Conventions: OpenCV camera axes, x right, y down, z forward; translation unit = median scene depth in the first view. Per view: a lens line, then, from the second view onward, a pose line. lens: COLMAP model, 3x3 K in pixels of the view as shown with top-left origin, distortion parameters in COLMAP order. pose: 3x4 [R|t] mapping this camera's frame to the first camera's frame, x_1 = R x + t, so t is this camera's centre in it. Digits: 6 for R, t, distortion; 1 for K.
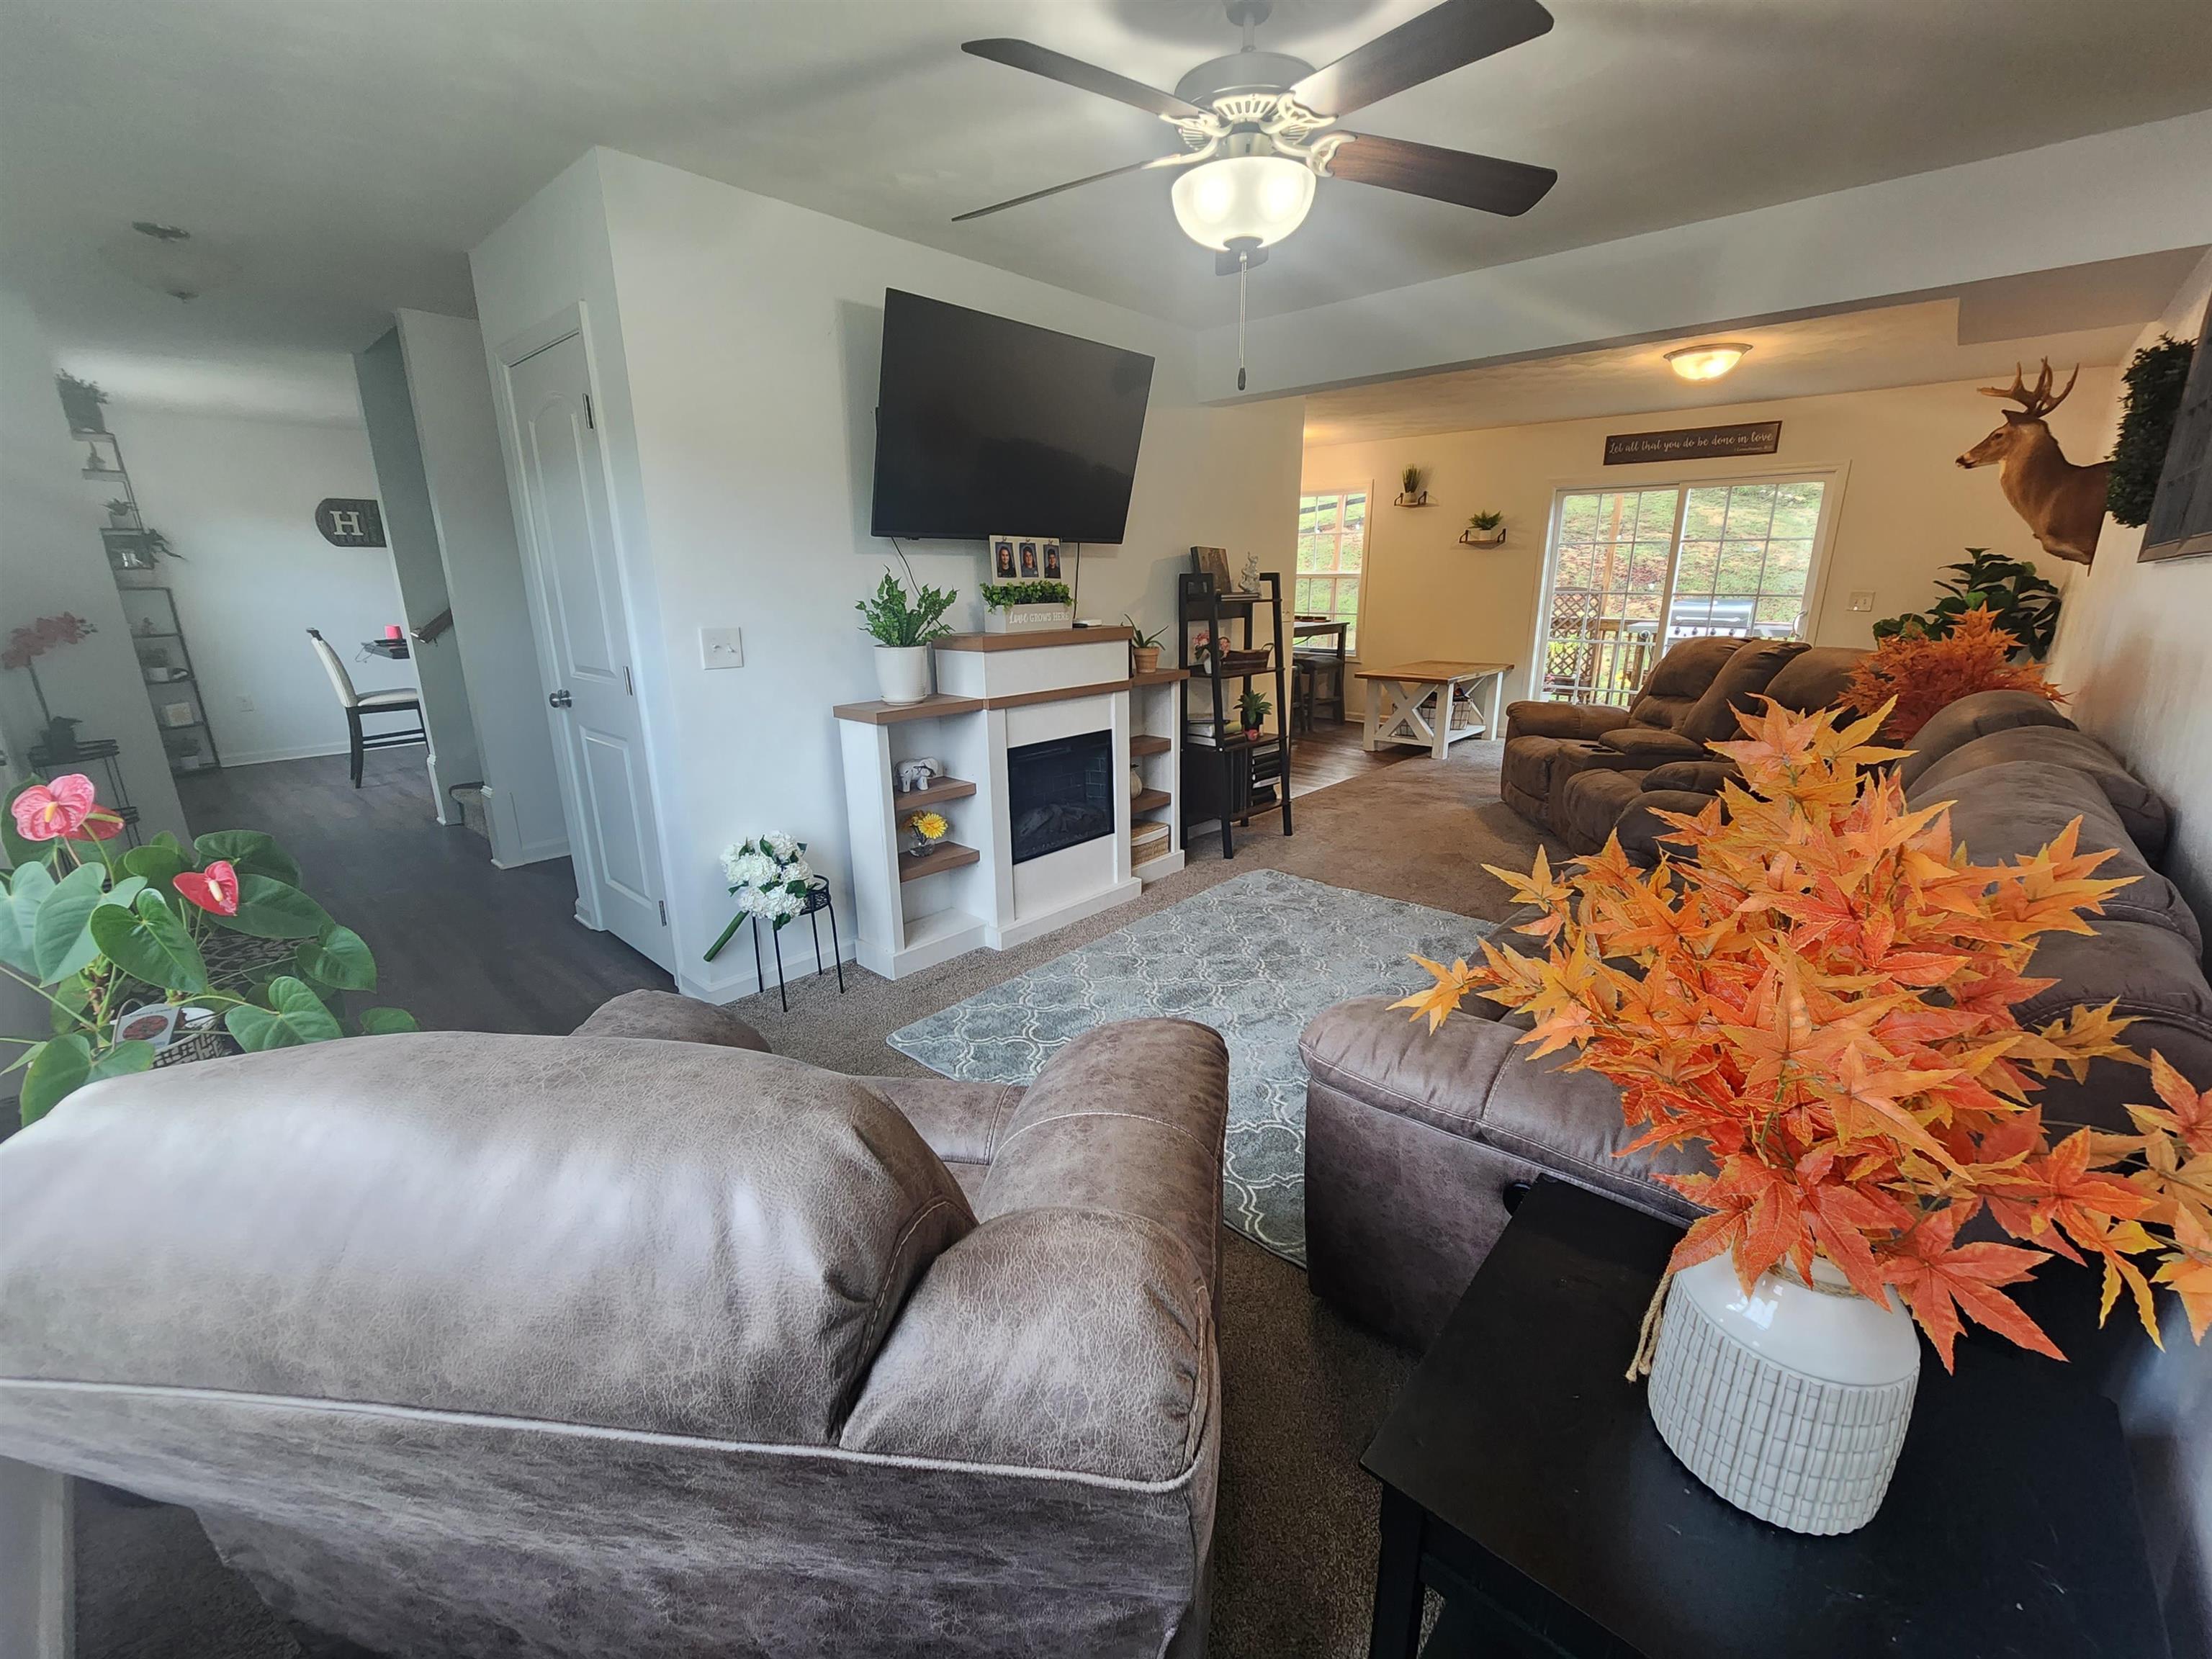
lens RADIAL K [[904.5, 0, 1105.8], [0, 904.5, 832.8], [0, 0, 1]] dist [-0.000609, -0.001585]
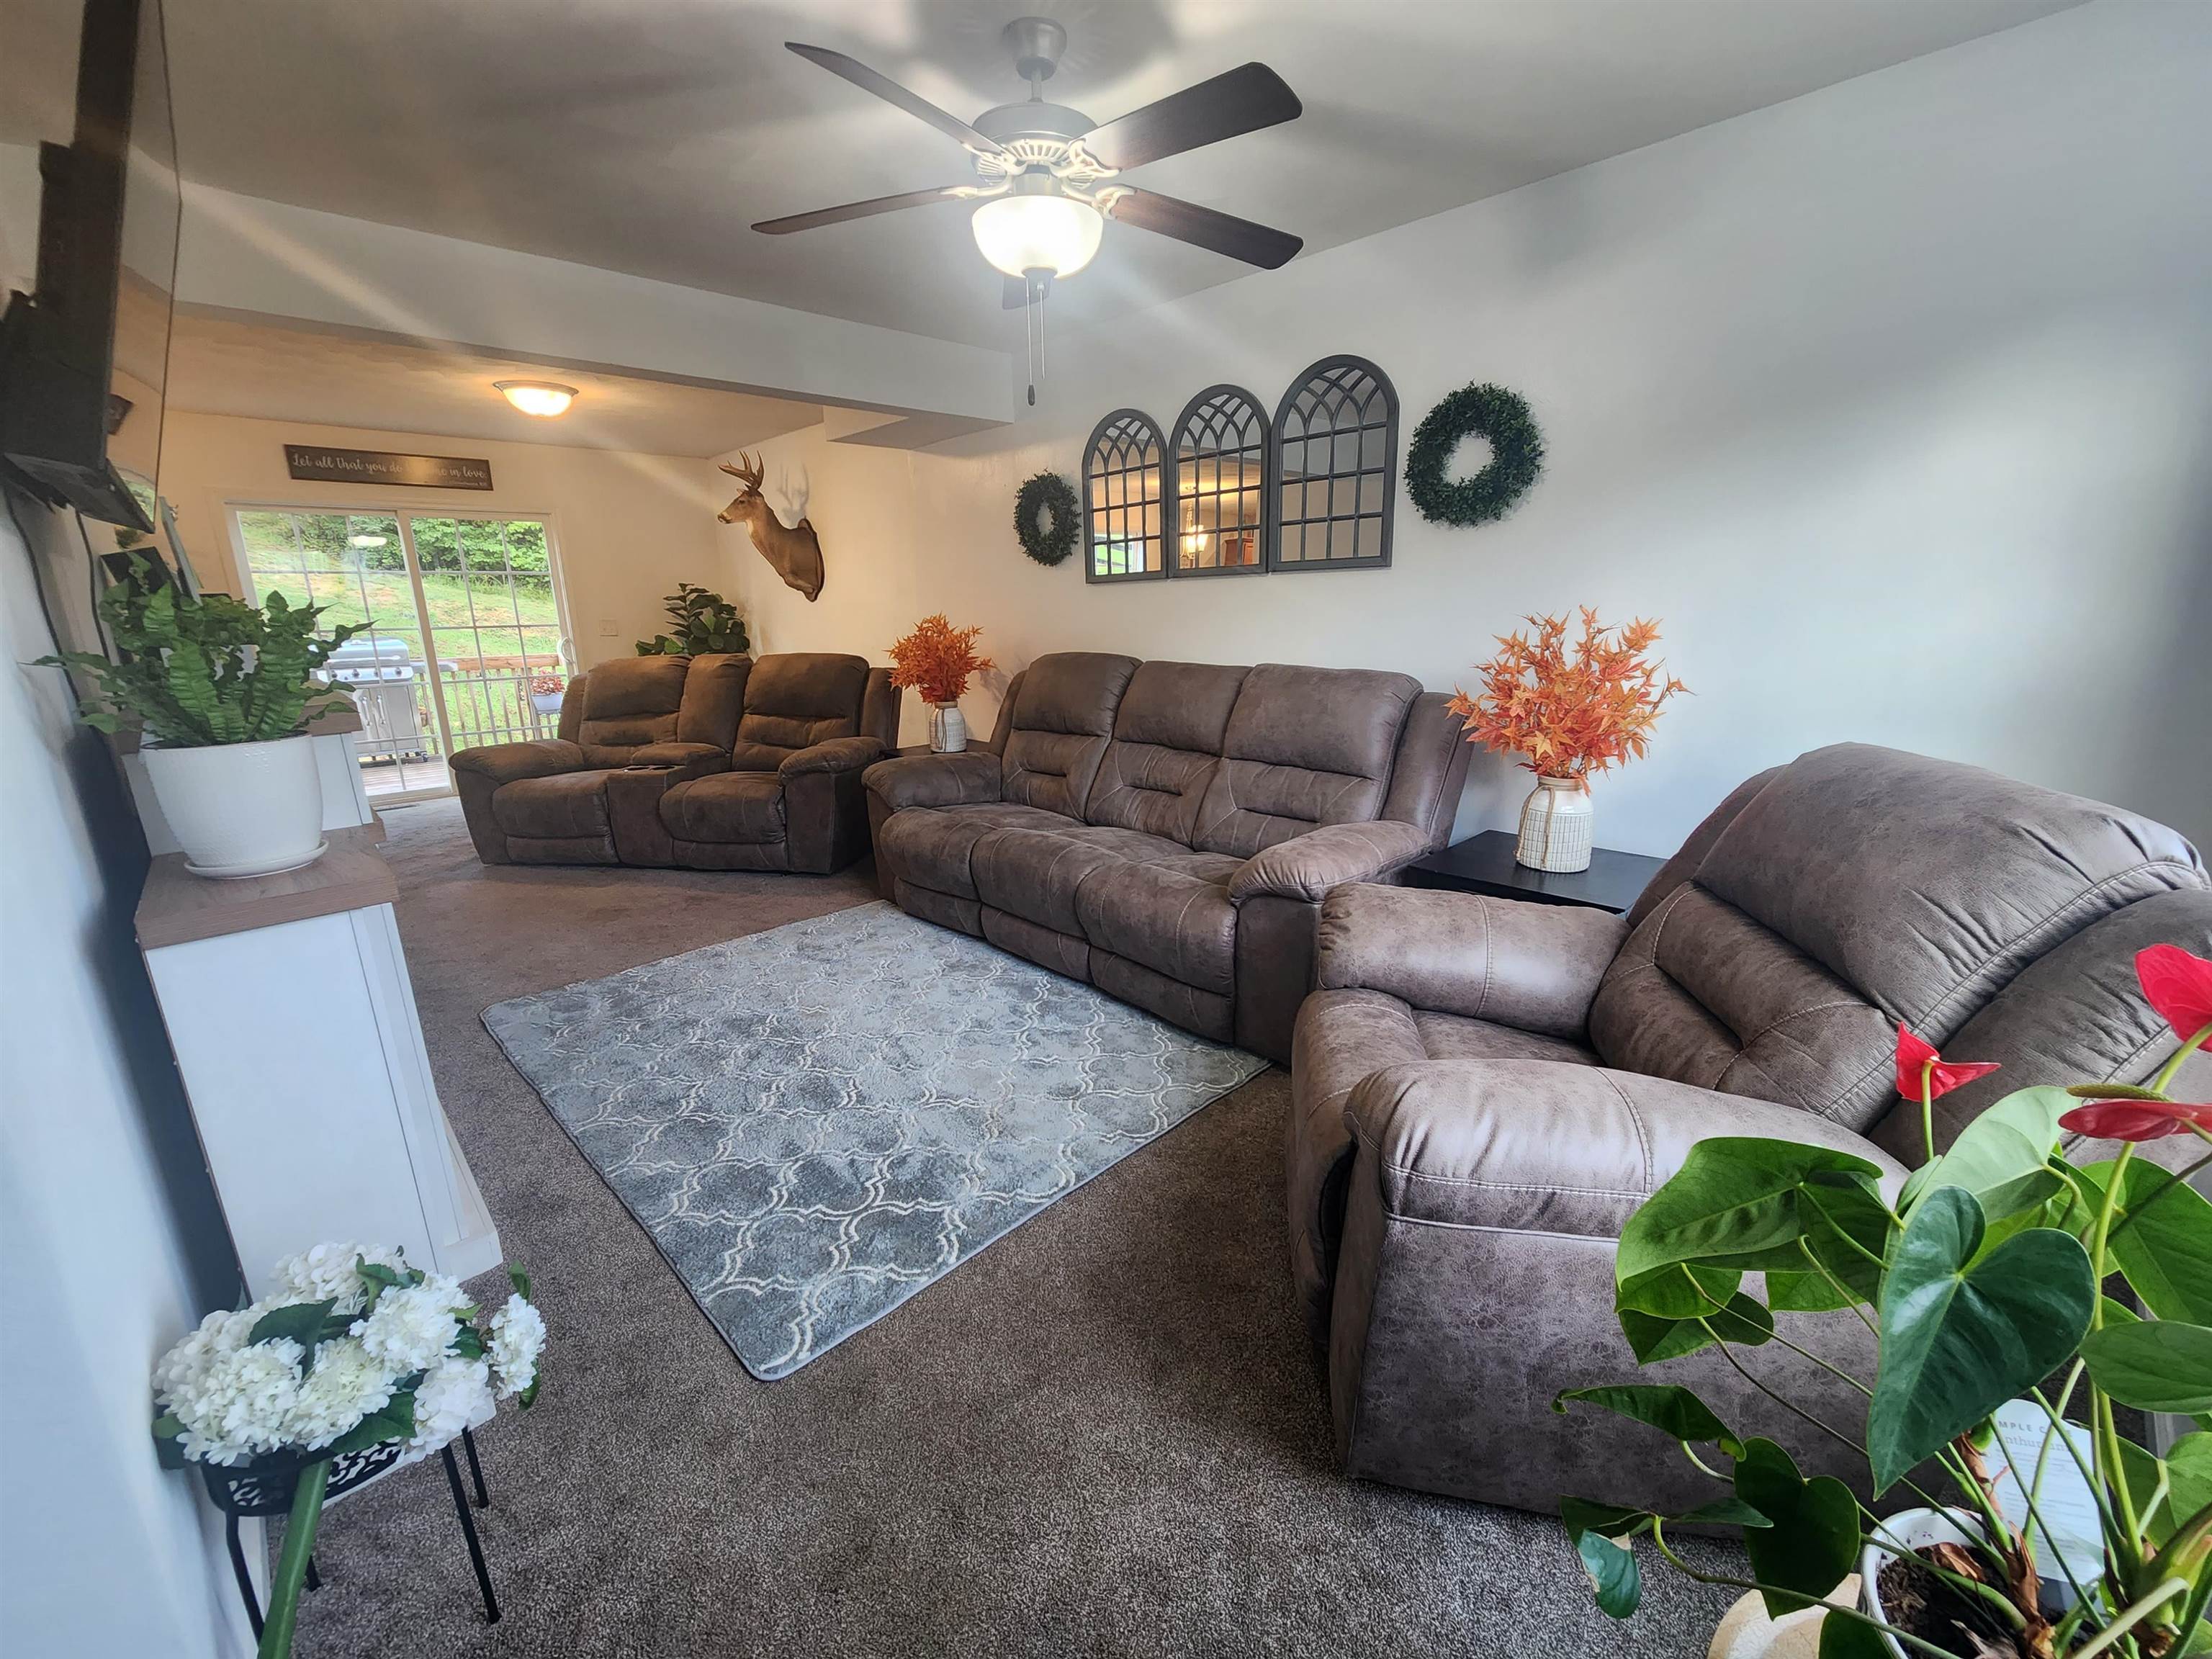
lens RADIAL K [[904.5, 0, 1114.6], [0, 904.5, 833.4], [0, 0, 1]] dist [-0.000609, -0.001585]
pose [[0.054785, -0.245373, 0.967879, -0.555821], [0.292043, 0.930885, 0.219464, -0.122126], [-0.954835, 0.270639, 0.122658, 0.501312]]
